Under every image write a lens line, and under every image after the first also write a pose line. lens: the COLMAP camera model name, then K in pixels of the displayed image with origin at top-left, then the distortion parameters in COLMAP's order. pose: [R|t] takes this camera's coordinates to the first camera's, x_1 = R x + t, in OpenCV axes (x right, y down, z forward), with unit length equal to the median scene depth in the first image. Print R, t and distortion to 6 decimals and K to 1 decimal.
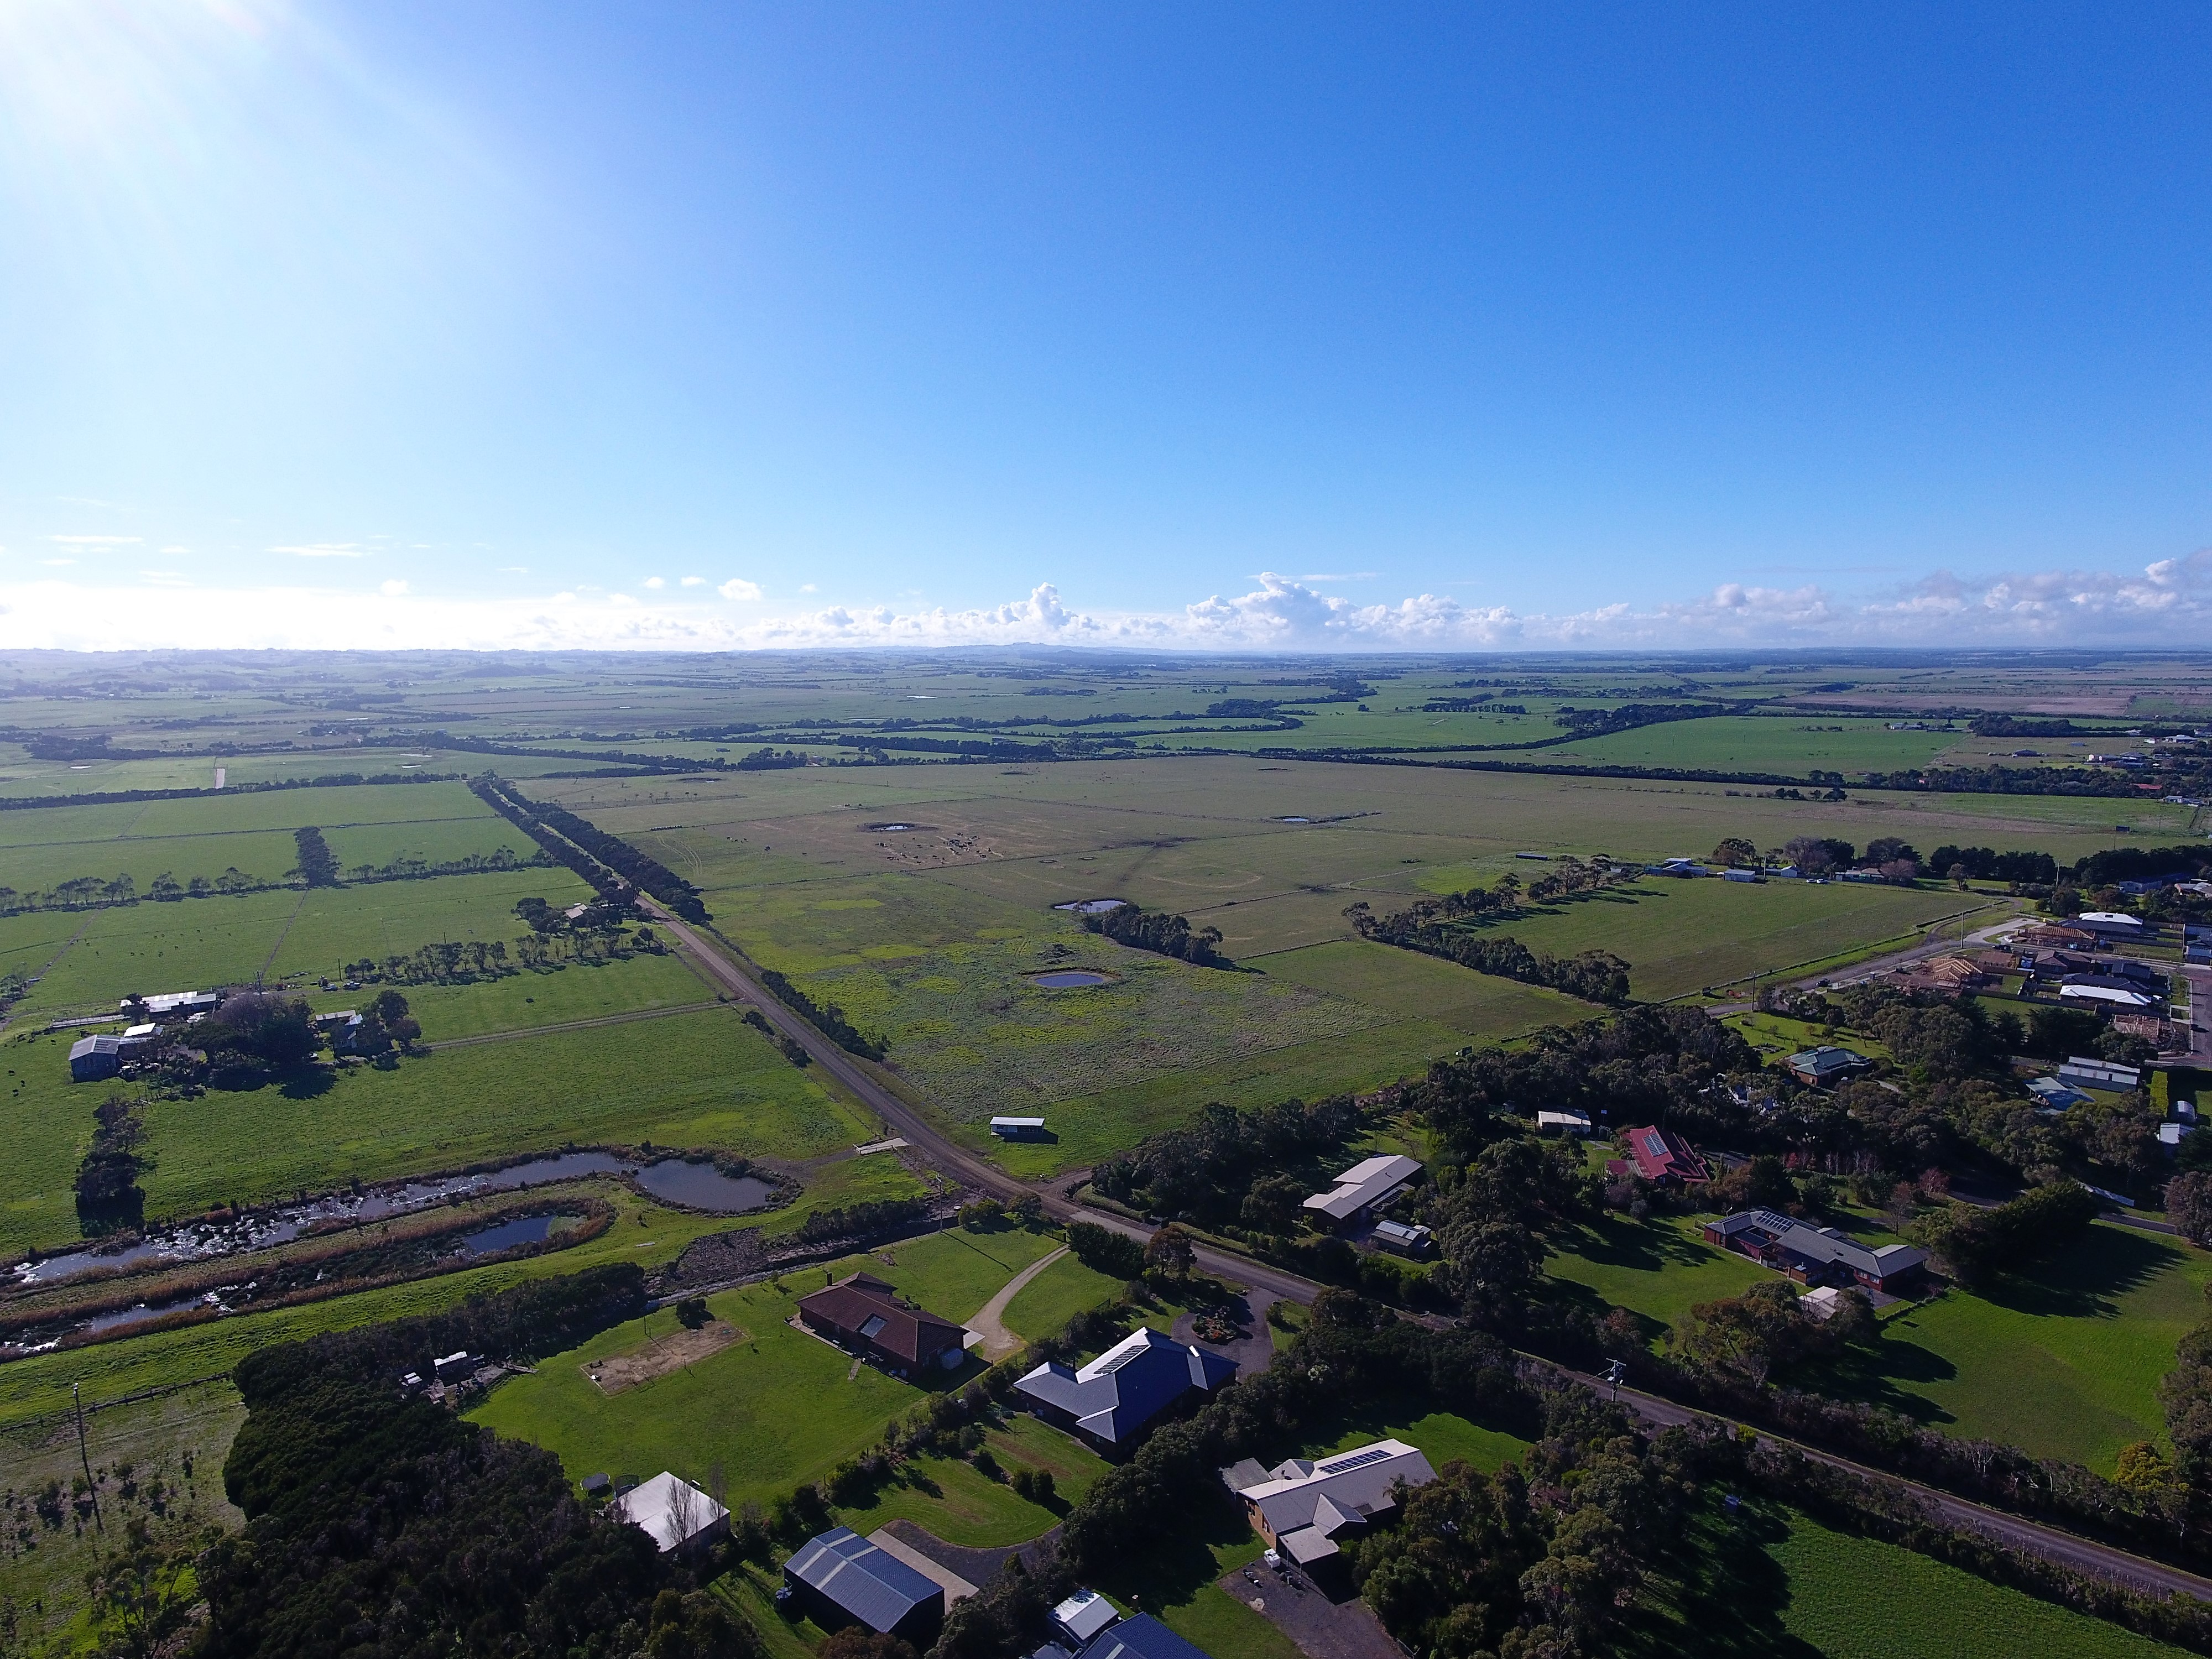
lens RADIAL K [[1299.4, 0, 1103.4], [0, 1299.4, 862.3], [0, 0, 1]] dist [-0.004712, 0.000417]
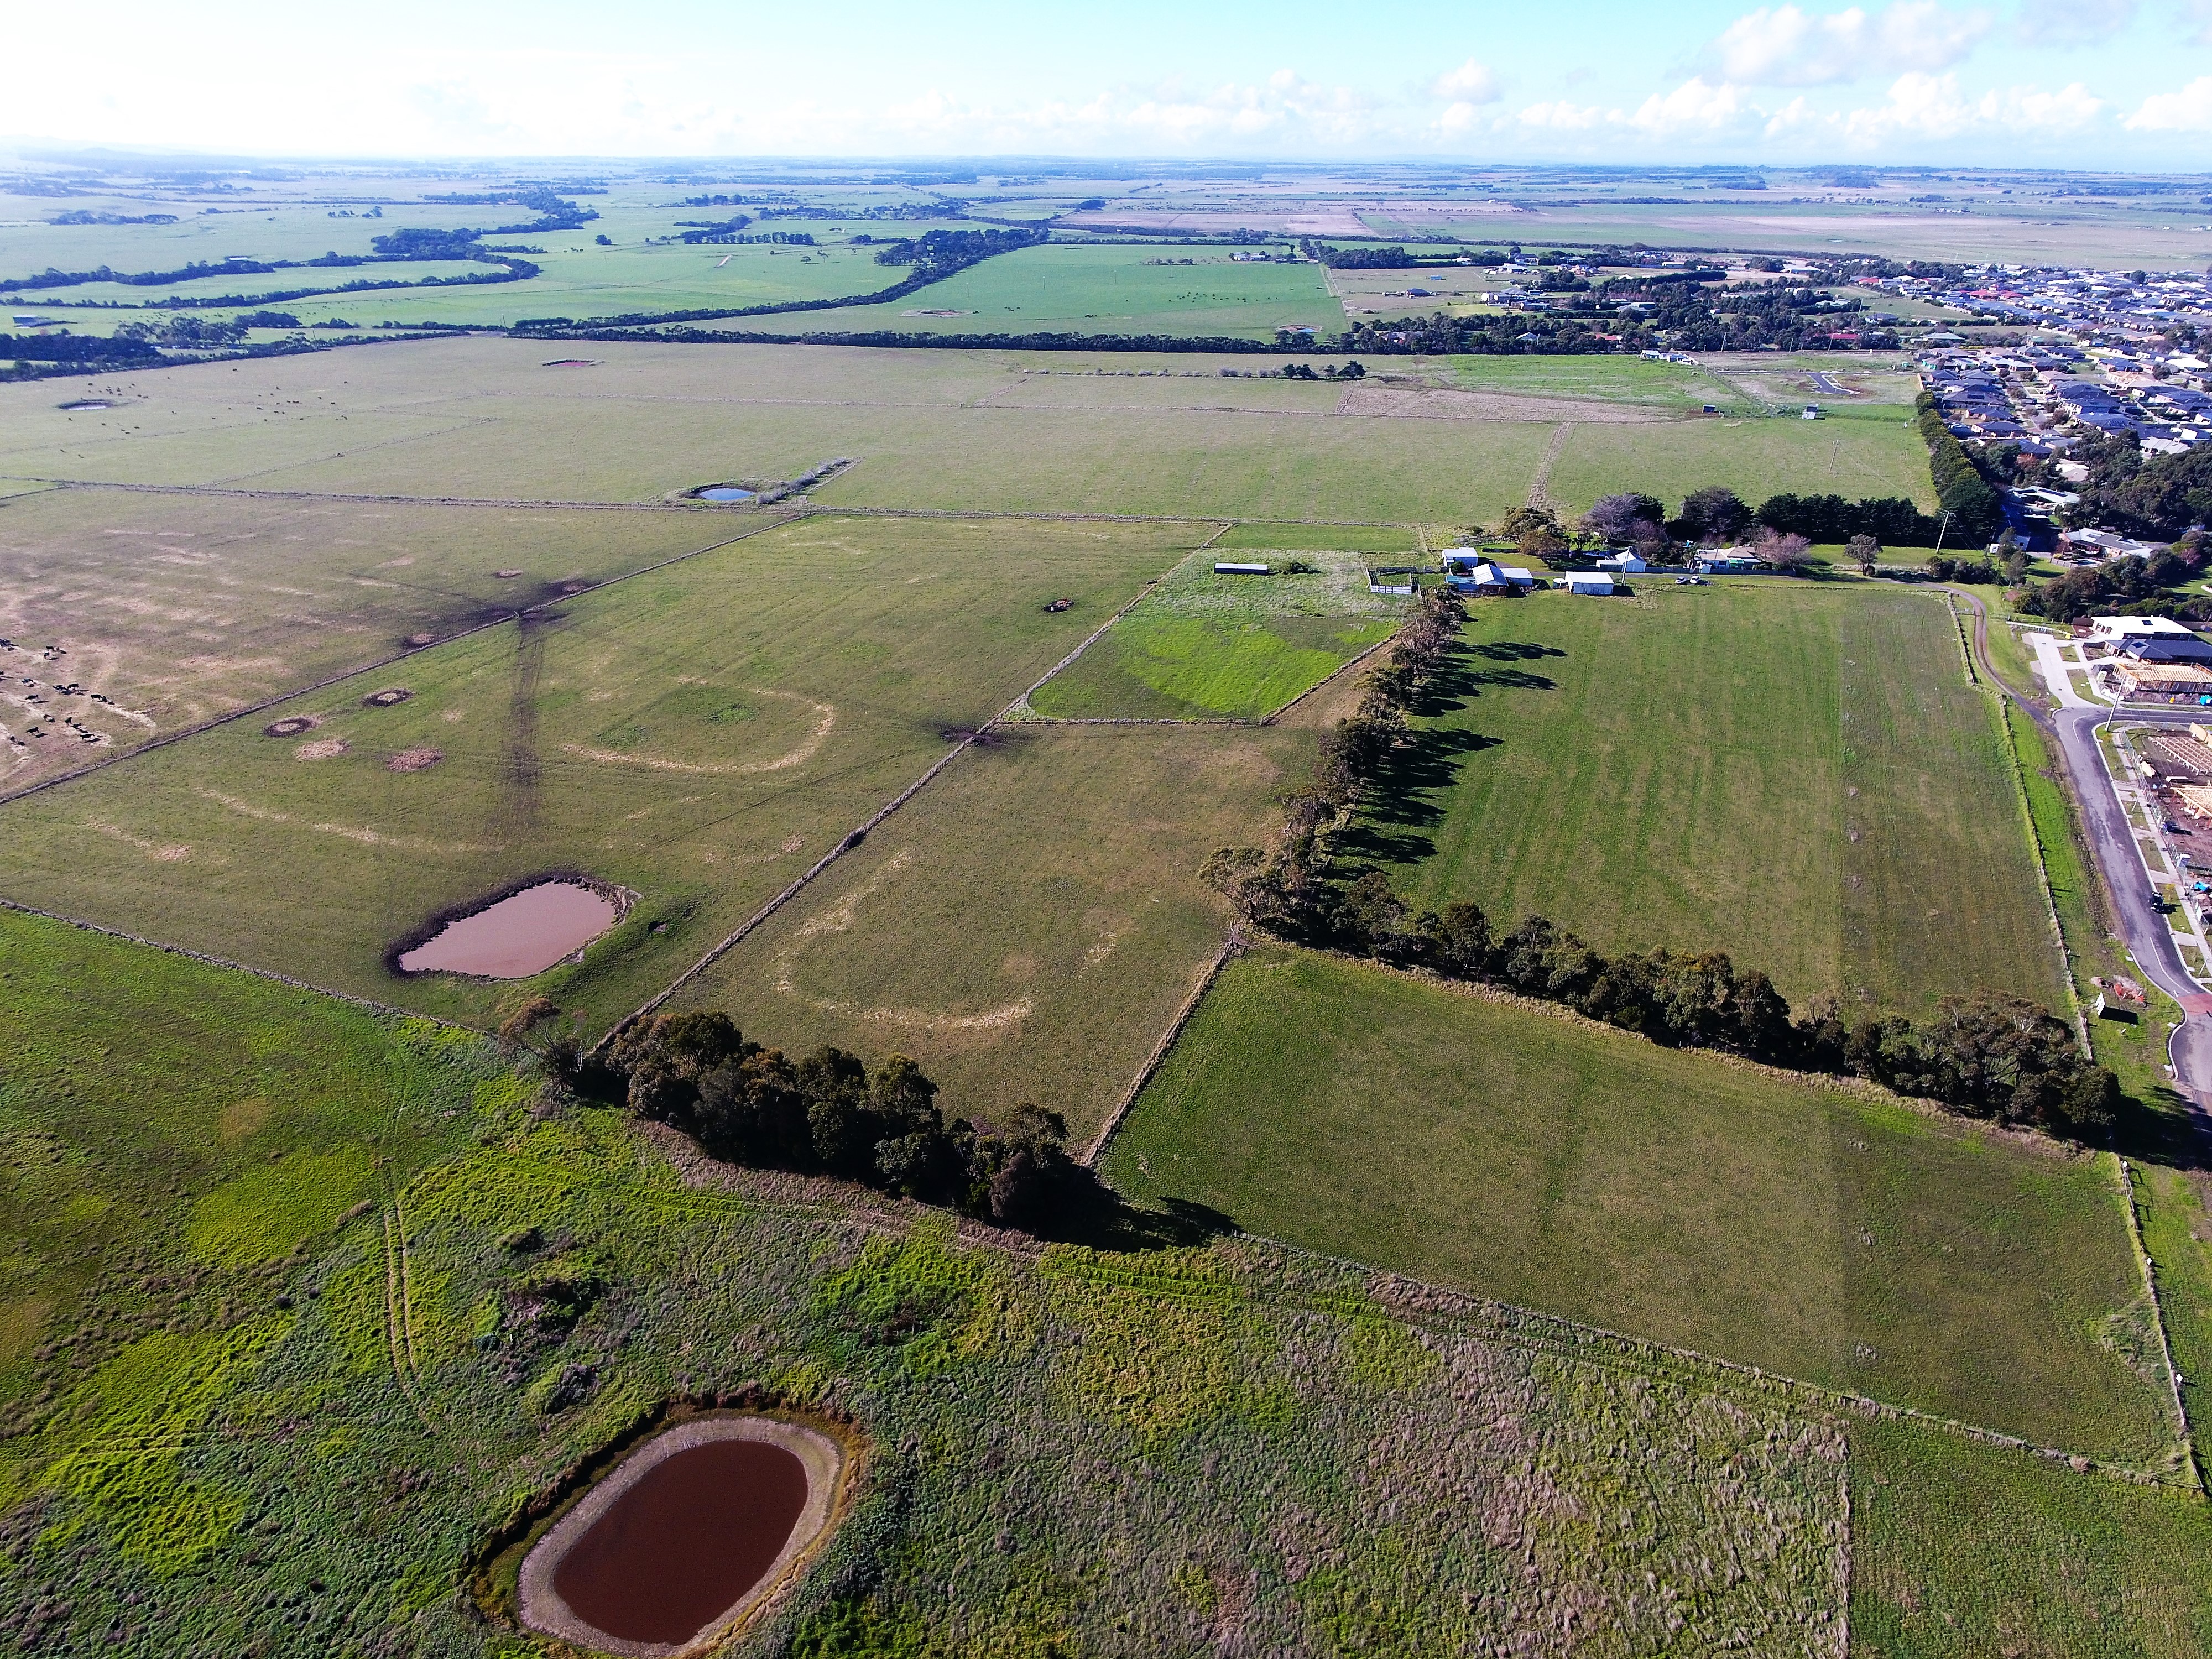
lens RADIAL K [[1299.4, 0, 1103.4], [0, 1299.4, 862.3], [0, 0, 1]] dist [-0.004712, 0.000417]
pose [[0.841285, -0.248199, 0.480246, -0.012603], [0.074734, 0.933239, 0.351396, -0.033608], [-0.535401, -0.259733, 0.803670, 0.195888]]
